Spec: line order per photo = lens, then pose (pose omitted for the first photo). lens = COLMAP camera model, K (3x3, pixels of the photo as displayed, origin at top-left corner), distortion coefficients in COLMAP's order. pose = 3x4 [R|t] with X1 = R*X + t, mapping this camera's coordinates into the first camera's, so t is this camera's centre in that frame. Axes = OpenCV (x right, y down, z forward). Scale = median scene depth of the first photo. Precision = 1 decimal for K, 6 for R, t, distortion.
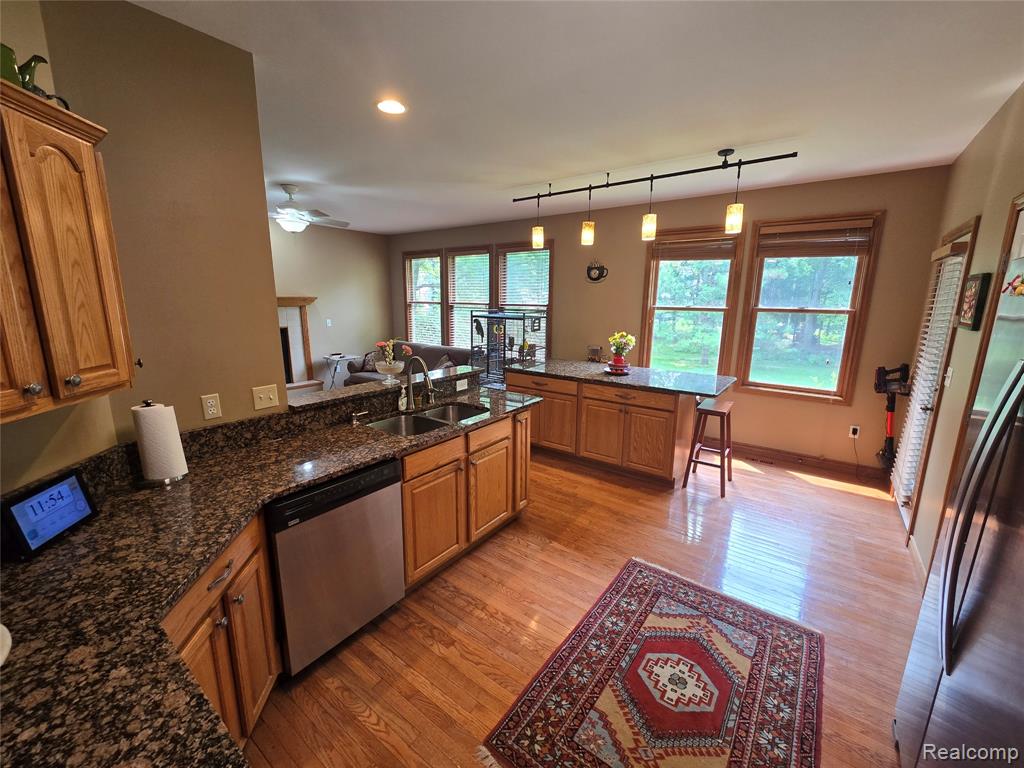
lens RADIAL K [[418.4, 0, 510.7], [0, 418.4, 381.2], [0, 0, 1]] dist [-0.000842, 0.000548]
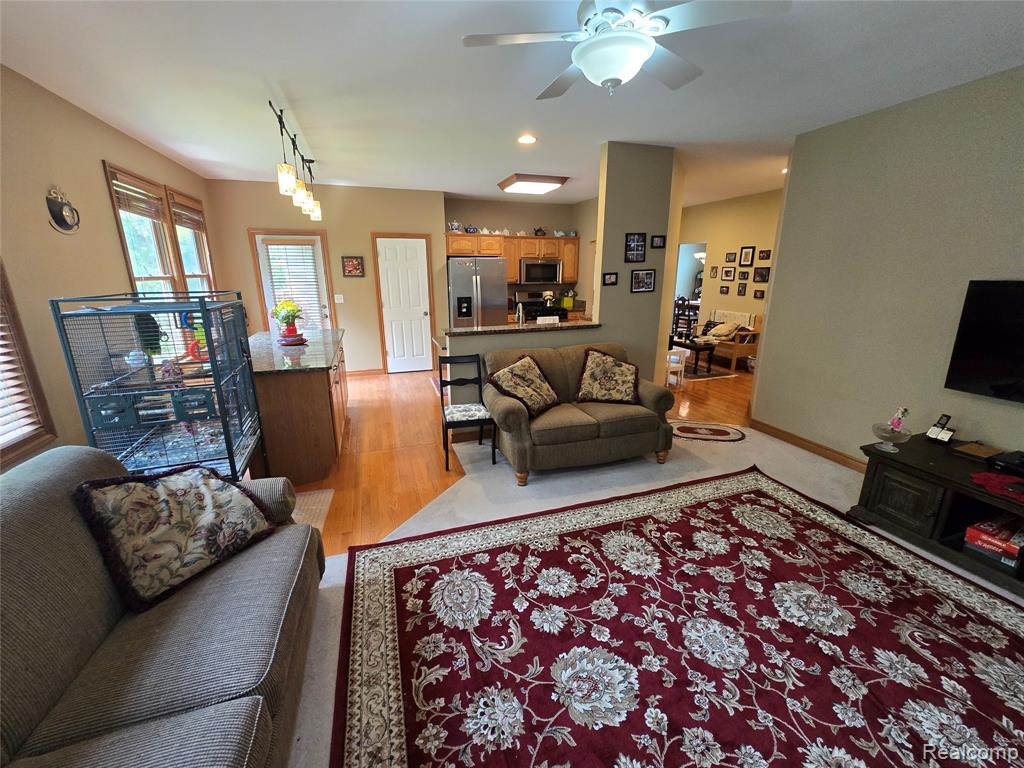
lens RADIAL K [[418.4, 0, 511.3], [0, 418.4, 382.8], [0, 0, 1]] dist [-0.000842, 0.000548]
pose [[-0.823625, -0.154173, 0.545777, -0.870009], [0.108707, 0.901581, 0.418730, -0.356399], [-0.556619, 0.404207, -0.725805, 1.794639]]
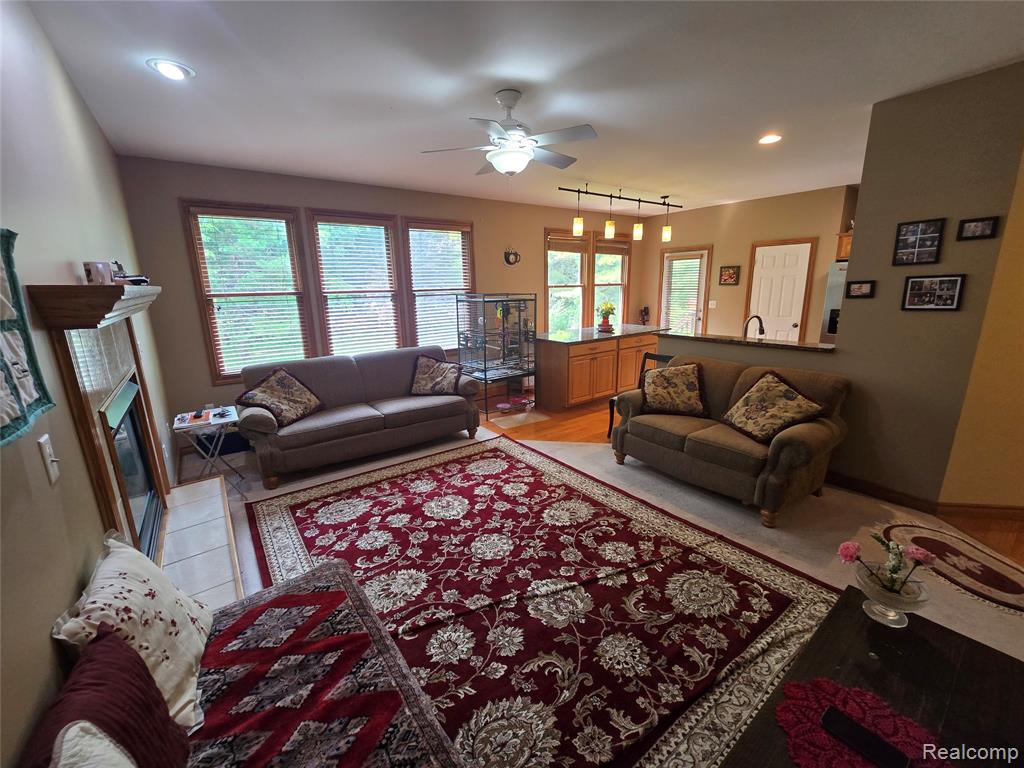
lens RADIAL K [[418.4, 0, 510.1], [0, 418.4, 382.8], [0, 0, 1]] dist [-0.000842, 0.000548]
pose [[0.286006, -0.236415, 0.928606, -1.475156], [0.211384, 0.960779, 0.179501, -0.214004], [-0.934622, 0.144954, 0.324763, 1.065011]]
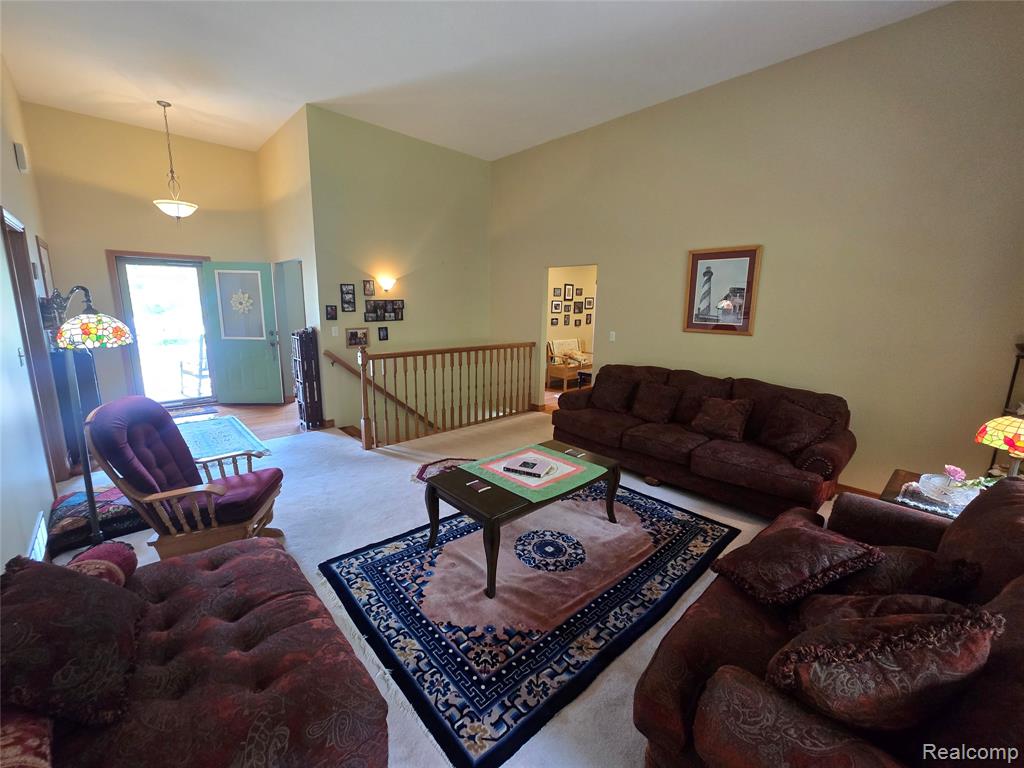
lens RADIAL K [[418.4, 0, 510.4], [0, 418.4, 381.9], [0, 0, 1]] dist [-0.000842, 0.000548]
pose [[-0.165184, 0.173190, -0.970937, 1.819061], [-0.206780, 0.956499, 0.205793, 0.124773], [0.964342, 0.234764, -0.122186, -0.438529]]
